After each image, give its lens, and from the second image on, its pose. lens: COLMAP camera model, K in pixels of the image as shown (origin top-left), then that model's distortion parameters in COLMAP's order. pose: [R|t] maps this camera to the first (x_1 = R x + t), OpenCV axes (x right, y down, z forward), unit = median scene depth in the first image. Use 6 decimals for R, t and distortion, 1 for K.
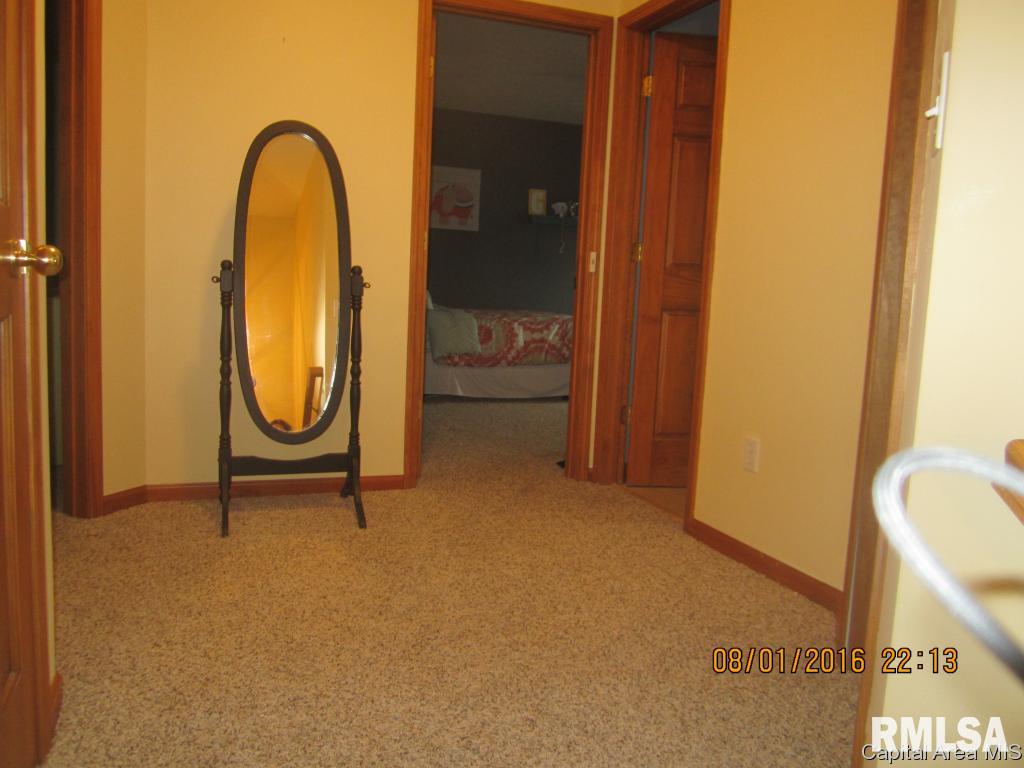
lens RADIAL K [[837.9, 0, 509.9], [0, 837.9, 383.7], [0, 0, 1]] dist [-0.063067, 0.040208]
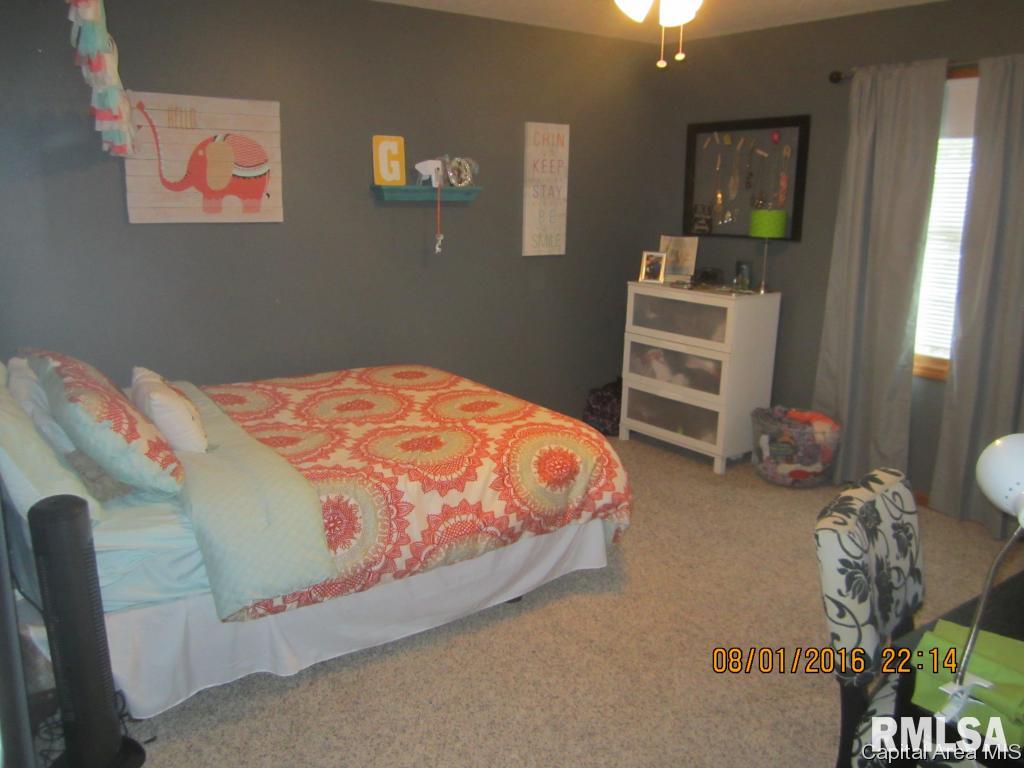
lens RADIAL K [[837.9, 0, 514.7], [0, 837.9, 385.2], [0, 0, 1]] dist [-0.063067, 0.040208]
pose [[0.968220, -0.086319, 0.234731, -0.028895], [0.058502, 0.990681, 0.122998, -0.138312], [-0.243161, -0.105357, 0.964247, 0.454840]]
